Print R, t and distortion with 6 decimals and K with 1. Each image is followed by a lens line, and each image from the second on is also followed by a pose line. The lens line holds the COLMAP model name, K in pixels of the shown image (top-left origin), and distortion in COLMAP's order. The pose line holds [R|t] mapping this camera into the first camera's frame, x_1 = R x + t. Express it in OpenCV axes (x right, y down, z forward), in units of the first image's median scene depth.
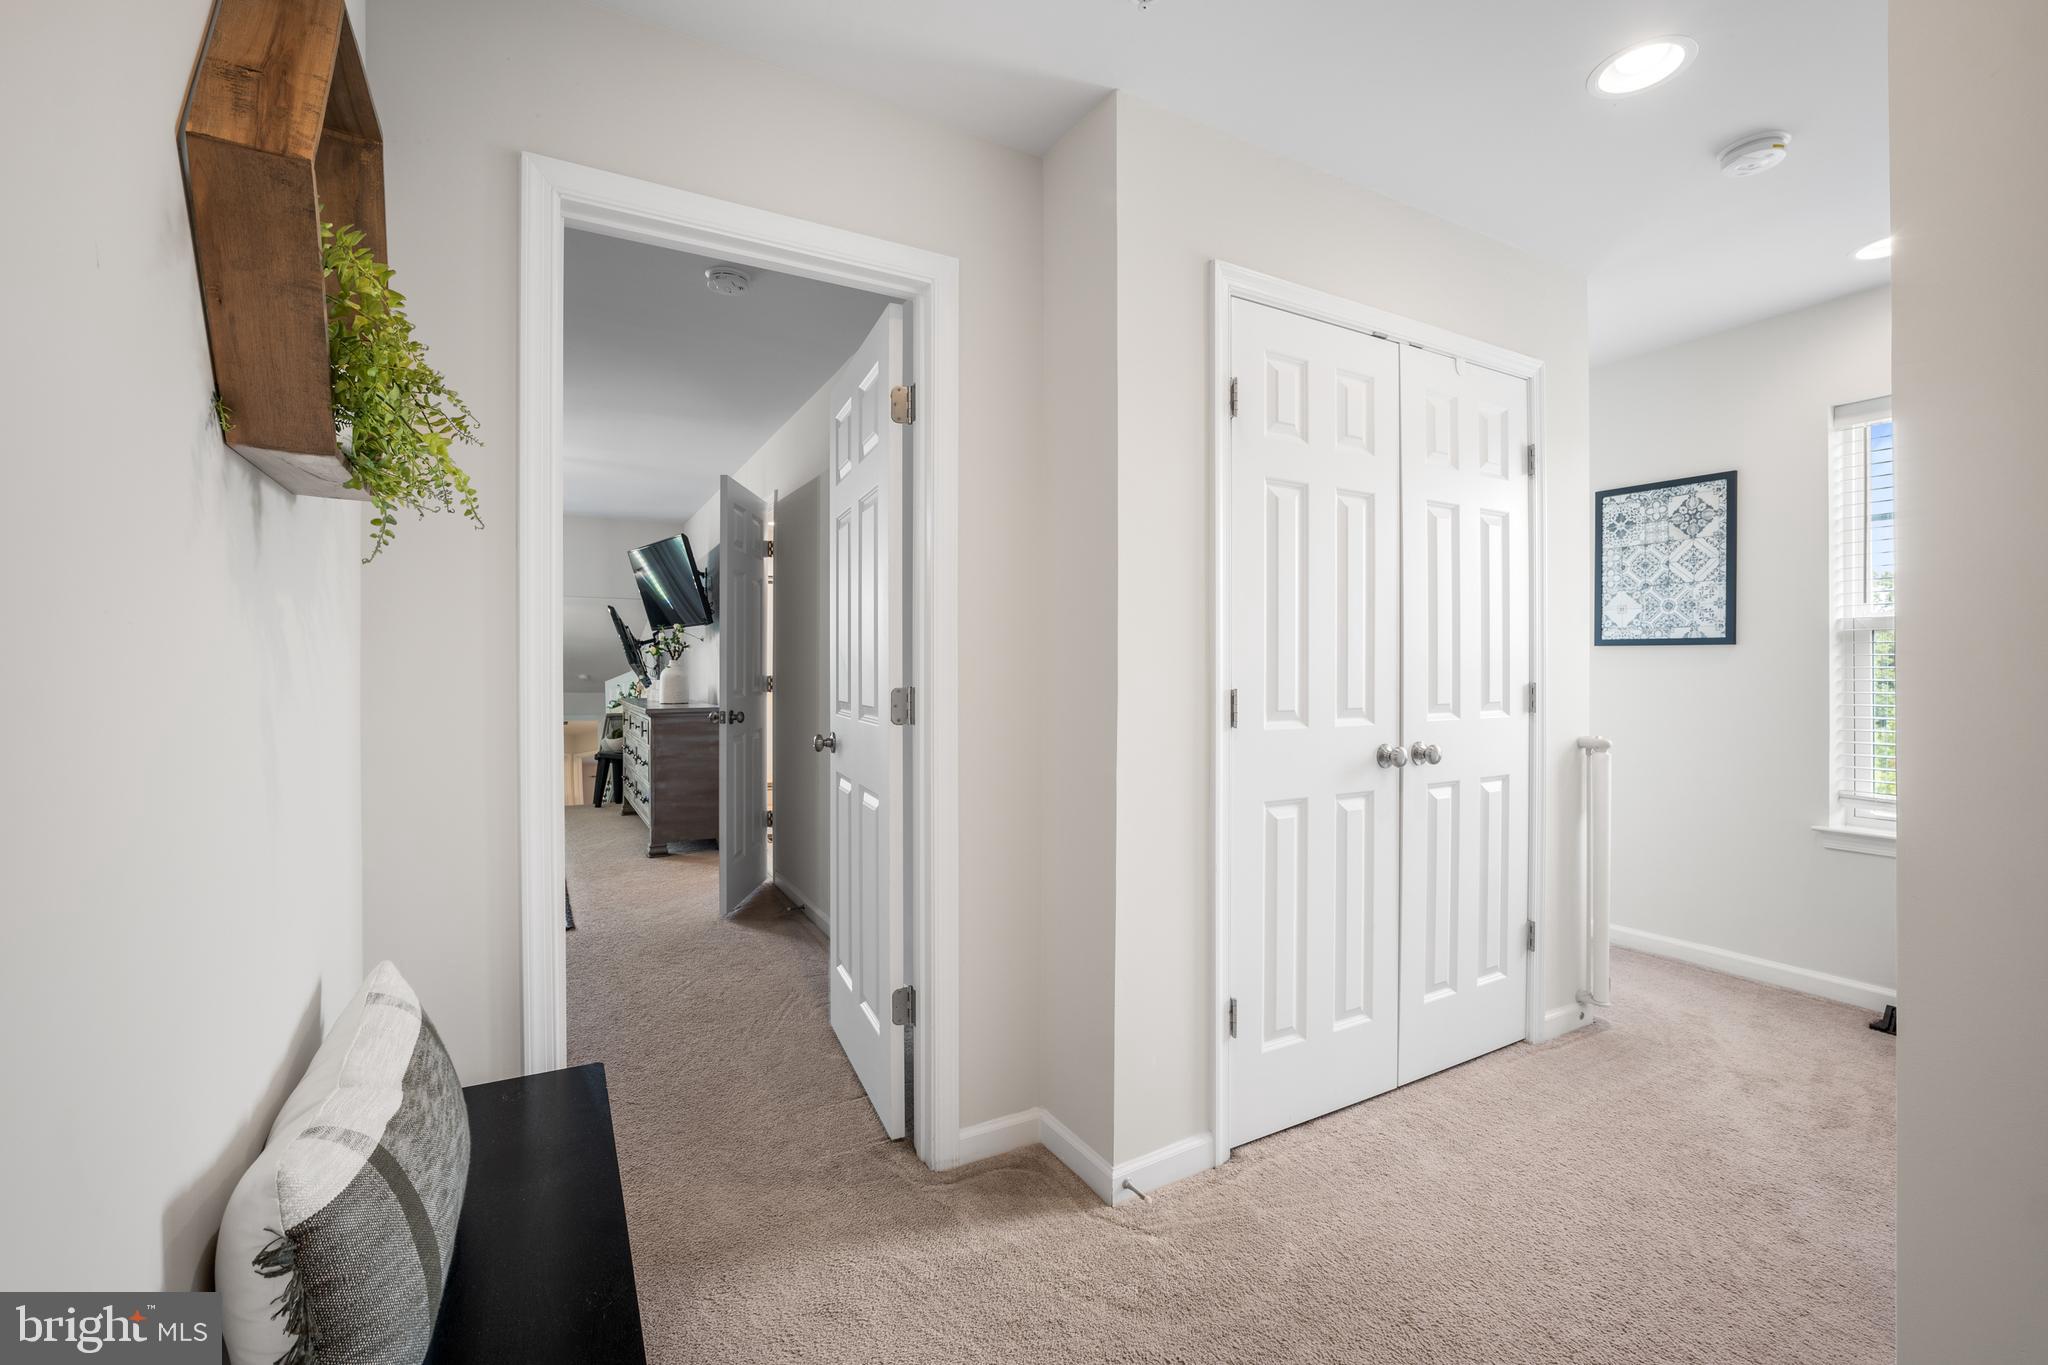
lens RADIAL K [[867.1, 0, 1024.0], [0, 867.1, 682.5], [0, 0, 1]] dist [-0.040656, 0.016319]
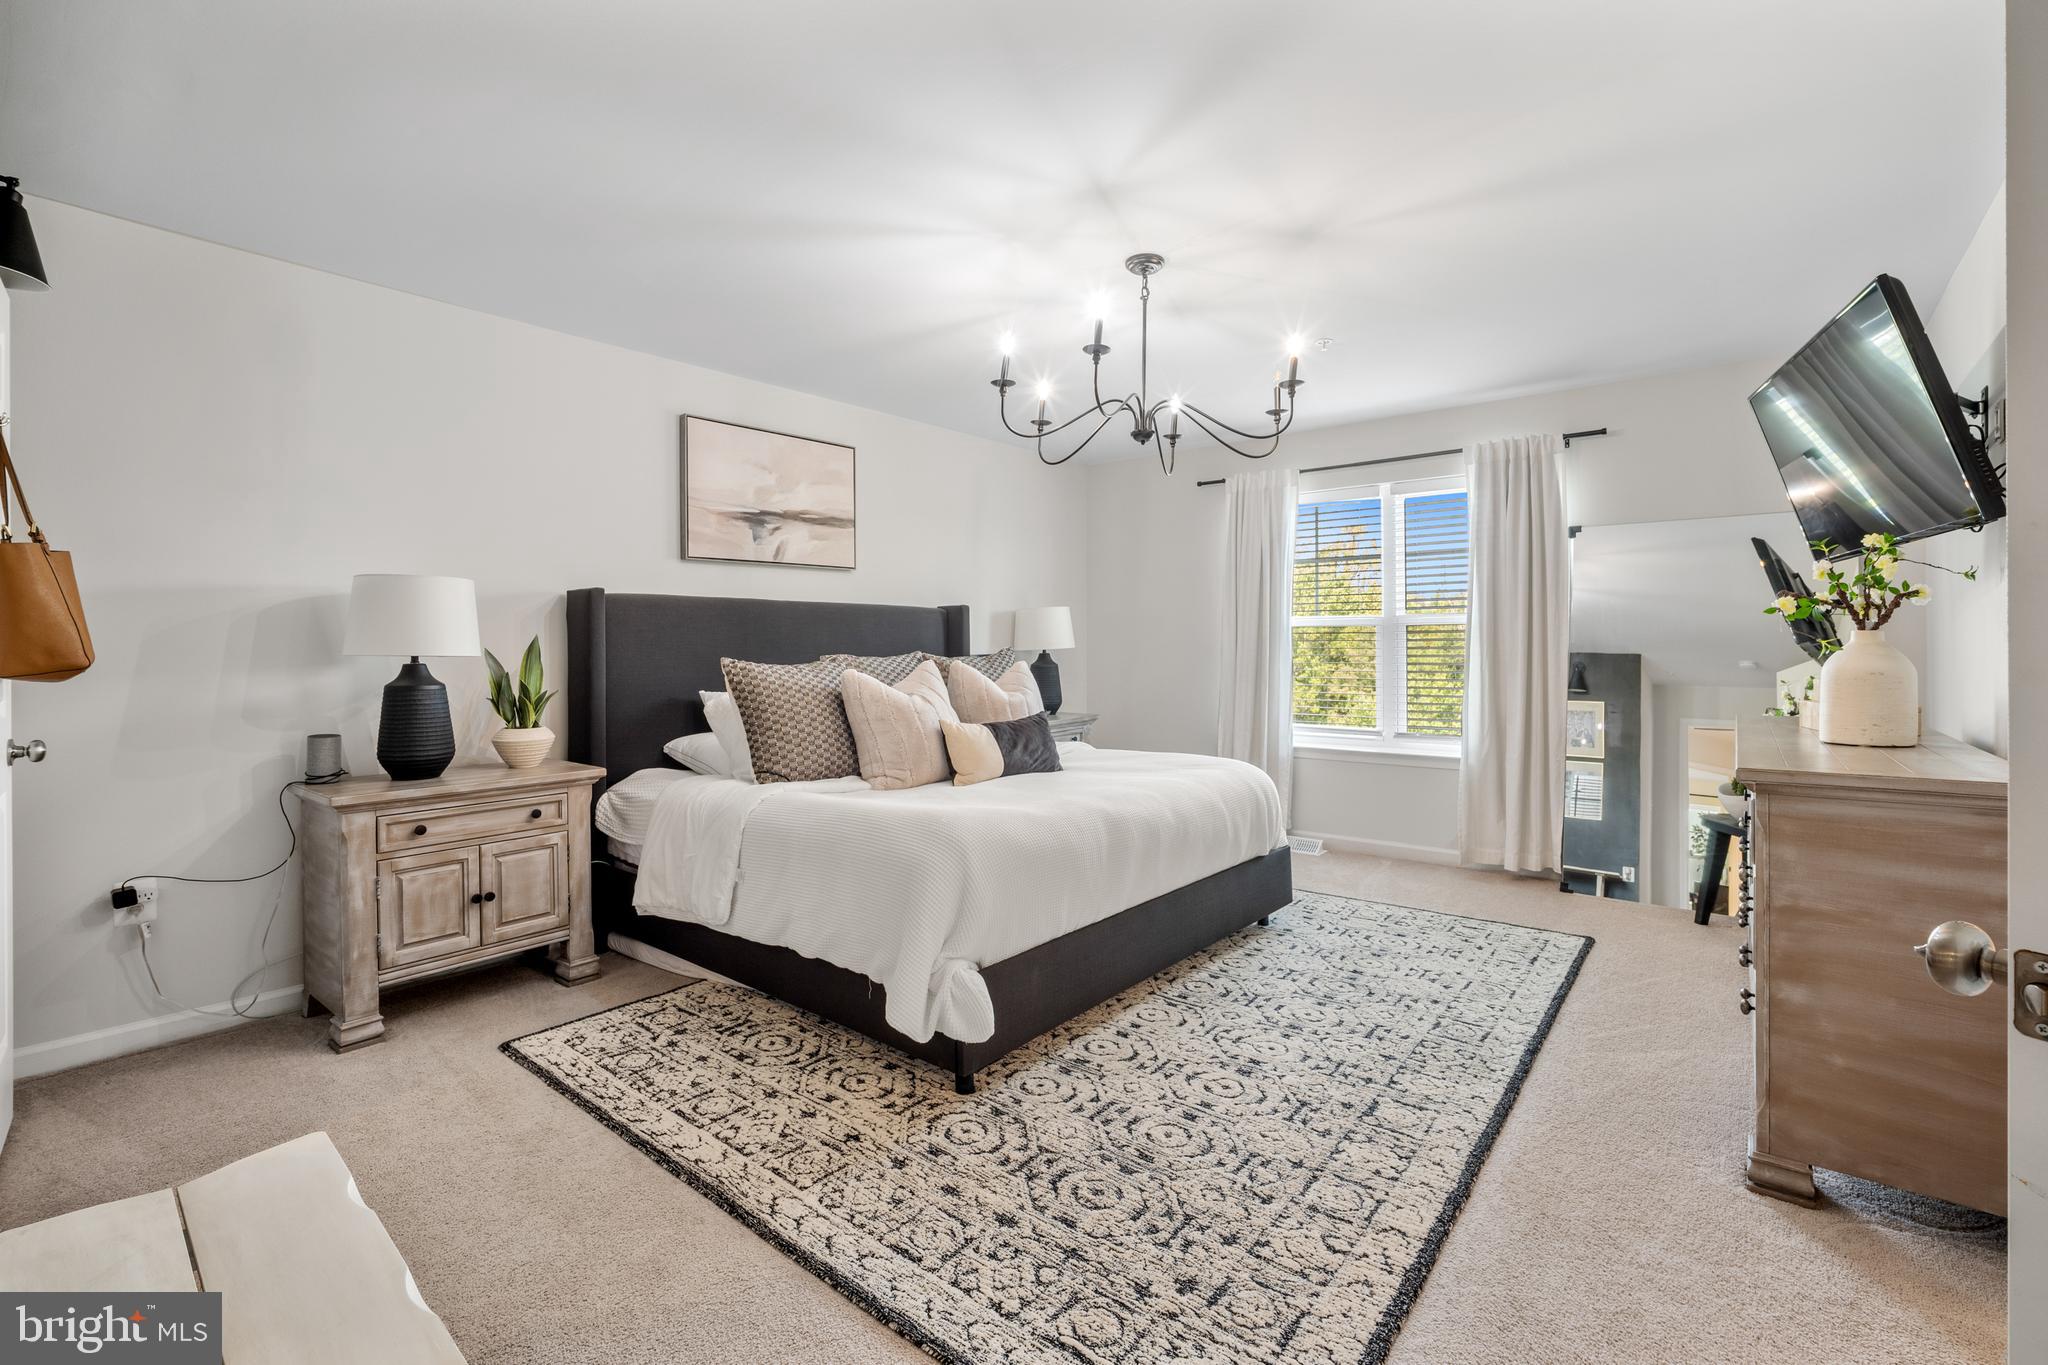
lens RADIAL K [[867.1, 0, 1024.0], [0, 867.1, 682.5], [0, 0, 1]] dist [-0.040656, 0.016319]
pose [[0.350016, 0.002529, -0.936740, -0.177354], [0.012203, 0.999899, 0.007259, -0.009792], [0.936664, -0.013972, 0.349950, 0.498731]]
